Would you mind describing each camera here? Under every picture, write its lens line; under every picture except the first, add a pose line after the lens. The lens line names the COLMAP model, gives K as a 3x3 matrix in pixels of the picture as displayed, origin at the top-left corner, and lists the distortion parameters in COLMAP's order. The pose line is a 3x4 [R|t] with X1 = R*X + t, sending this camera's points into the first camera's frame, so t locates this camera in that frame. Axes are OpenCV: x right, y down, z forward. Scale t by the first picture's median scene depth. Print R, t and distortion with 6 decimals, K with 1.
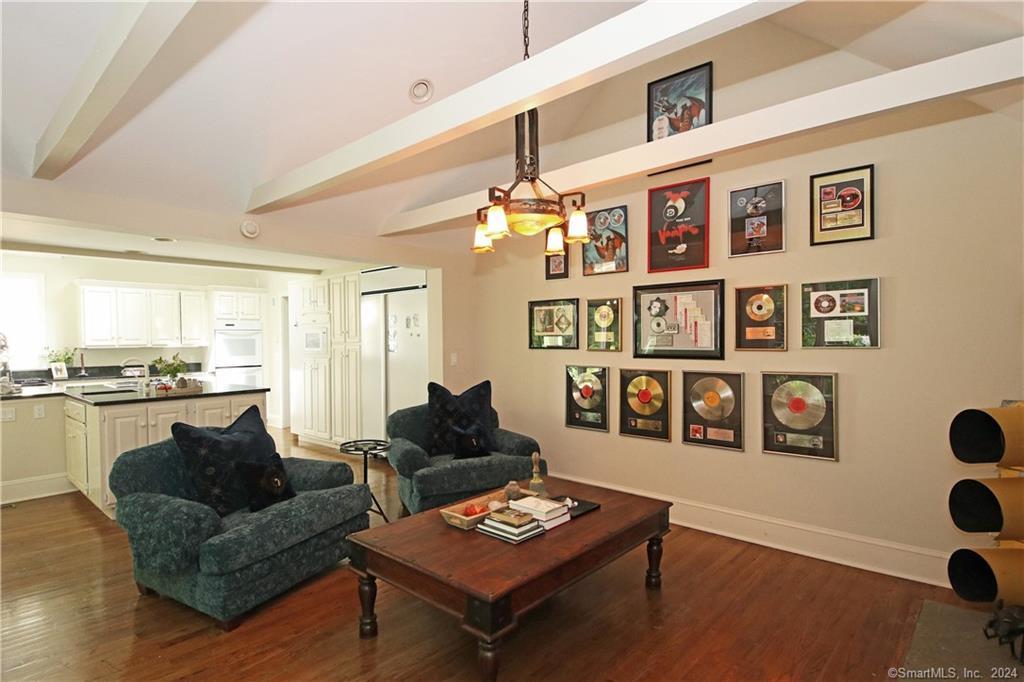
lens RADIAL K [[524.9, 0, 511.8], [0, 524.9, 348.6], [0, 0, 1]] dist [0.002913, -0.000383]
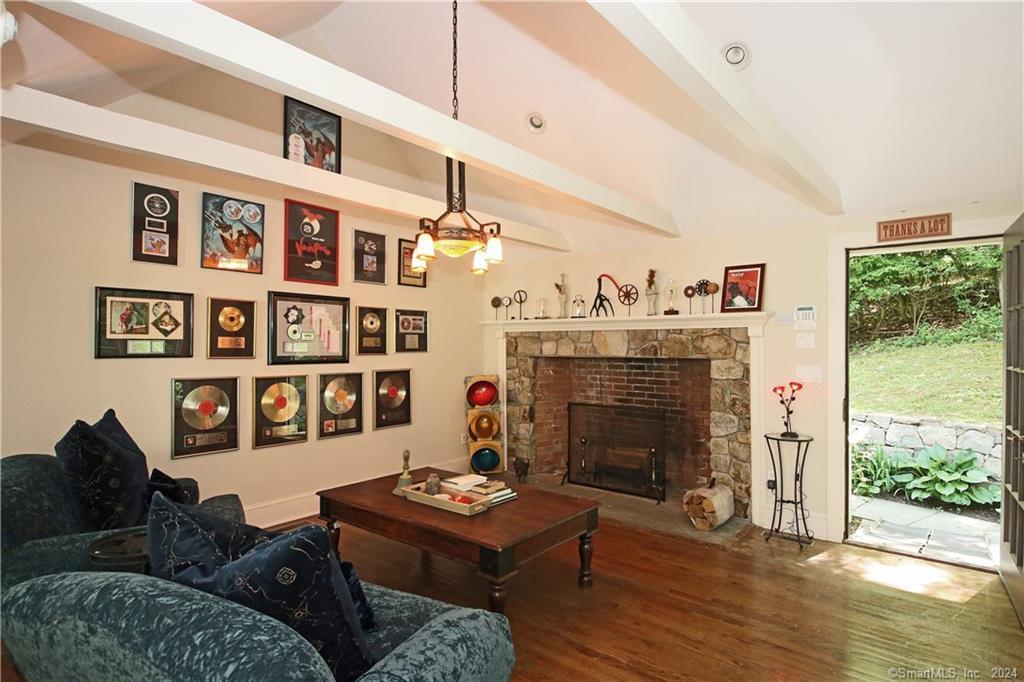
lens RADIAL K [[524.9, 0, 511.6], [0, 524.9, 339.4], [0, 0, 1]] dist [0.002913, -0.000383]
pose [[-0.038222, 0.012584, 0.999190, -0.793551], [0.003999, 0.999915, -0.012441, -0.015823], [-0.999261, 0.003521, -0.038269, 0.620379]]
